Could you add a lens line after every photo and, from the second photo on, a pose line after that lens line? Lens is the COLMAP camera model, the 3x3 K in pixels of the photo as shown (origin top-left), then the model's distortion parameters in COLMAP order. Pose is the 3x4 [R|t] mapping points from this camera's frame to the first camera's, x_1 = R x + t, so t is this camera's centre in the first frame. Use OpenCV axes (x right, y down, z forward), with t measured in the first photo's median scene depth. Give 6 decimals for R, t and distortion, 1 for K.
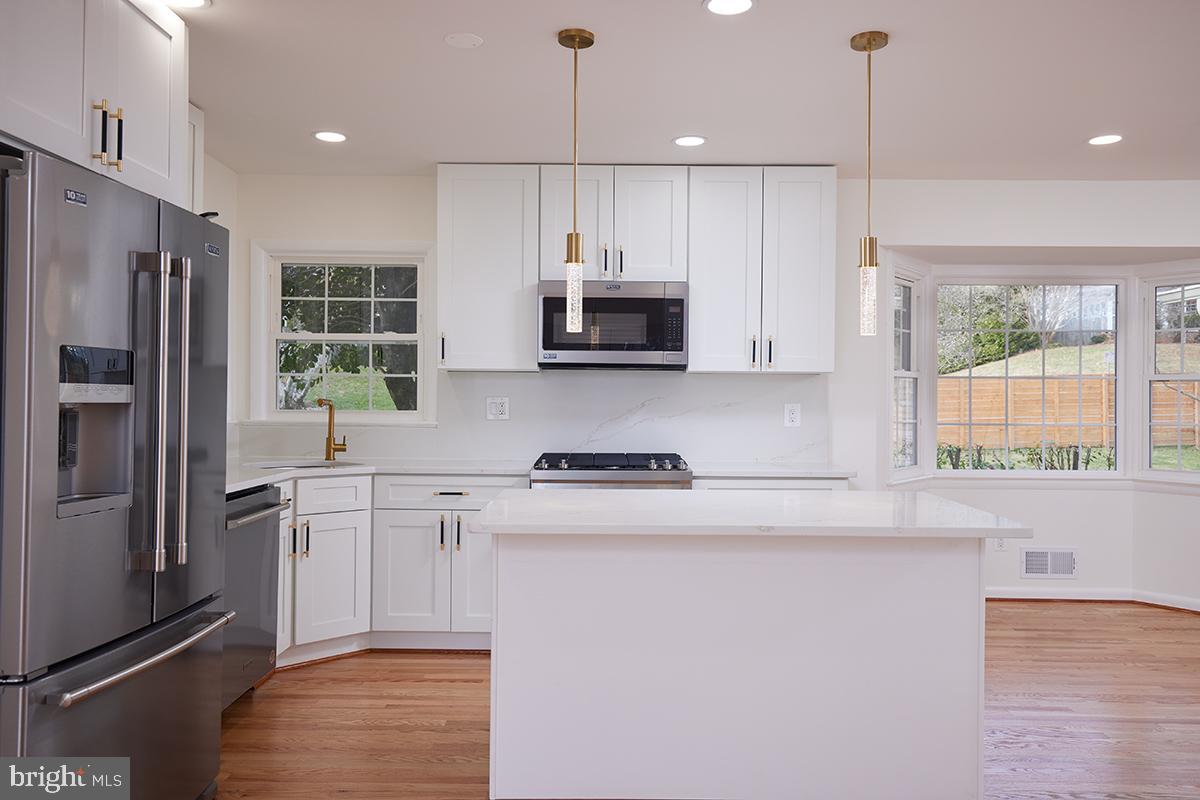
lens RADIAL K [[898.0, 0, 603.3], [0, 898.0, 381.7], [0, 0, 1]] dist [0.002980, 0.001632]
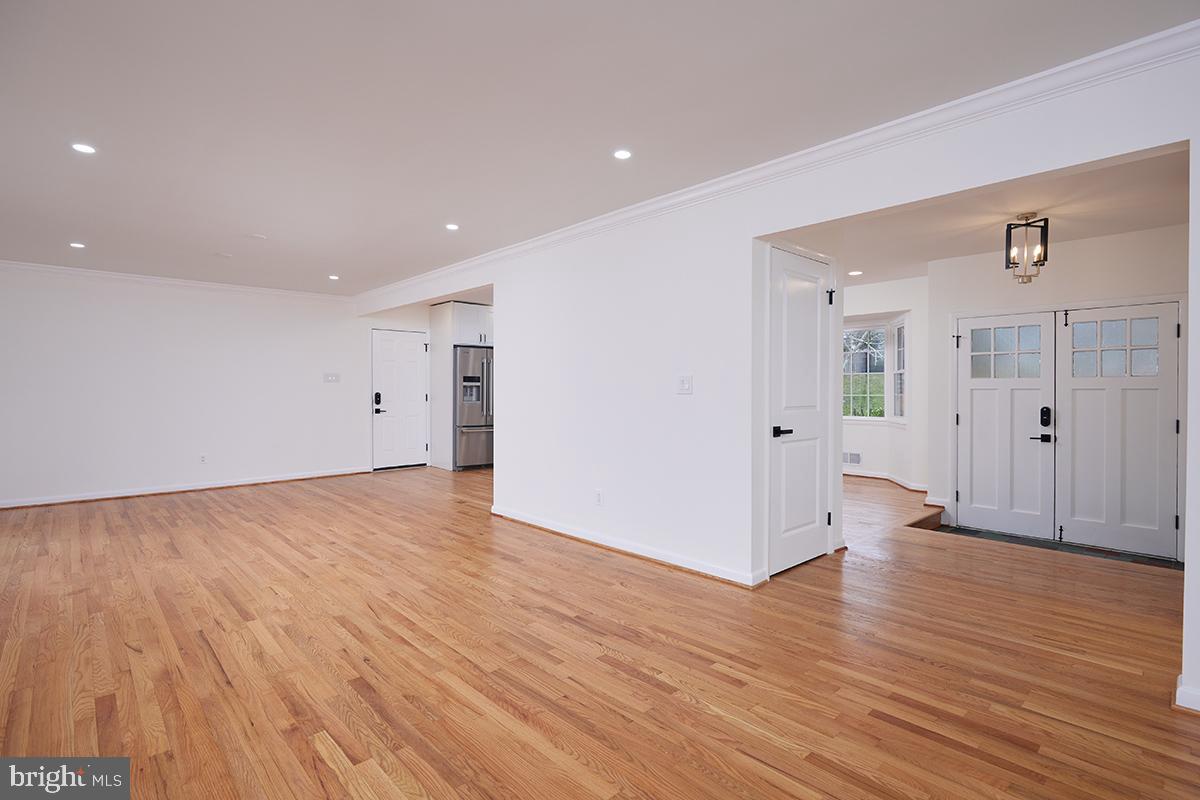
lens RADIAL K [[572.7, 0, 600.7], [0, 572.7, 394.8], [0, 0, 1]] dist [0.000462, 0.000020]
pose [[0.684271, -0.003300, -0.729221, 1.547031], [0.014927, 0.999844, 0.009482, 0.034575], [0.729075, -0.017373, 0.684213, -0.545007]]
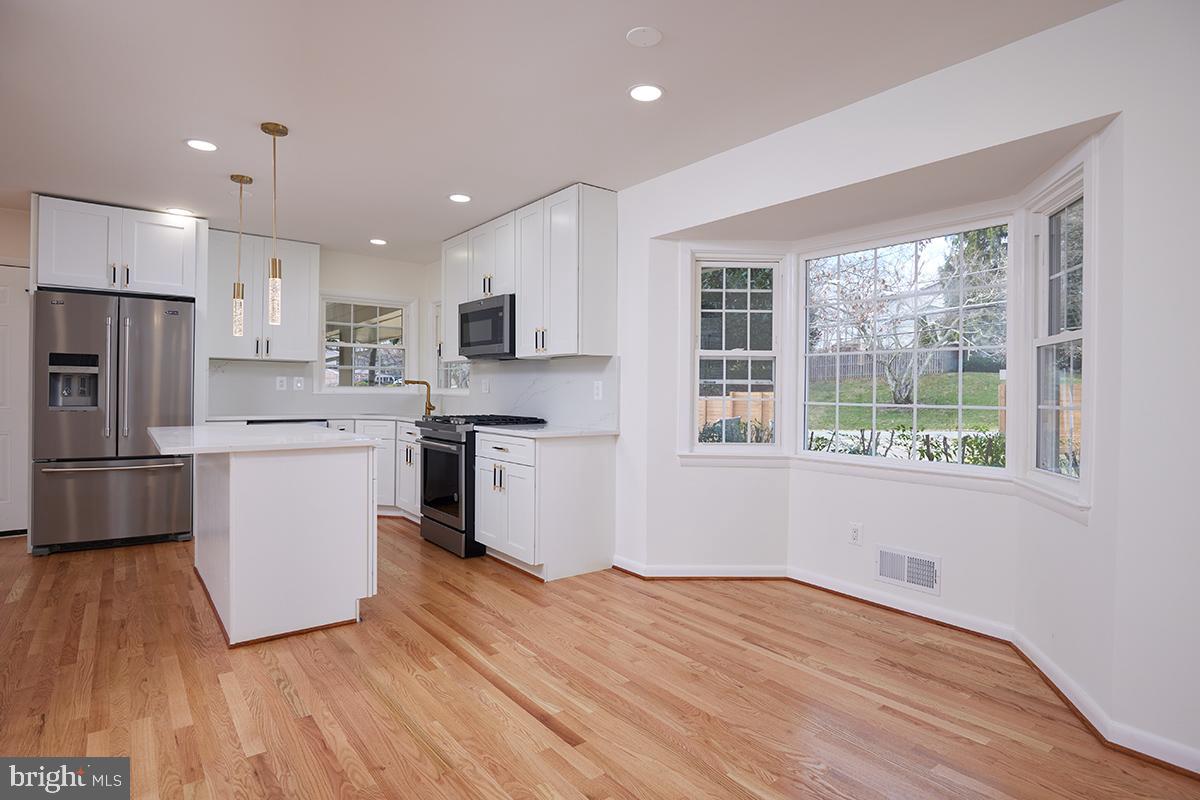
lens RADIAL K [[624.1, 0, 603.1], [0, 624.1, 393.7], [0, 0, 1]] dist [-0.000186, -0.000616]
pose [[0.623111, 0.004103, -0.782122, 1.092842], [0.004251, 0.999954, 0.008633, 0.043305], [0.782122, -0.008704, 0.623065, 0.589240]]
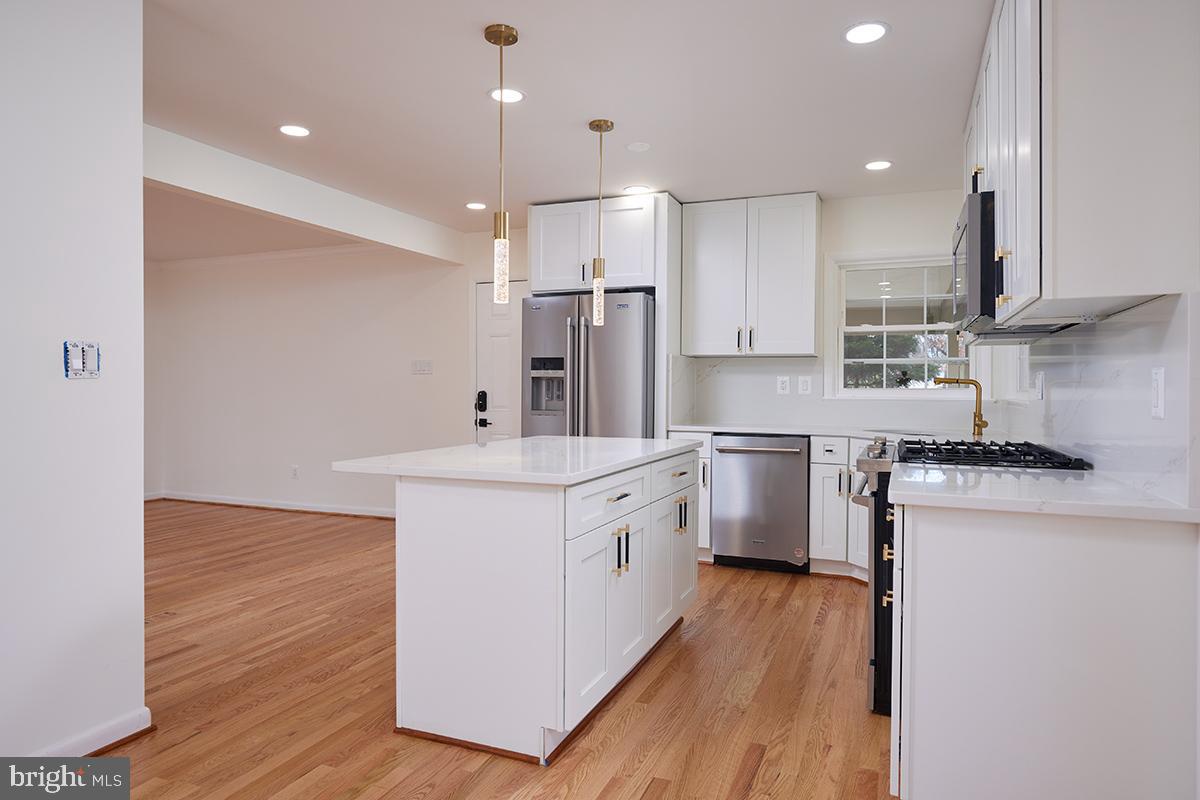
lens RADIAL K [[721.5, 0, 611.9], [0, 721.5, 397.2], [0, 0, 1]] dist [0.002256, 0.000574]
pose [[-0.363540, 0.003357, -0.931572, 0.798439], [0.005855, 0.999982, 0.001319, 0.046570], [0.931560, -0.004975, -0.363553, 1.090632]]
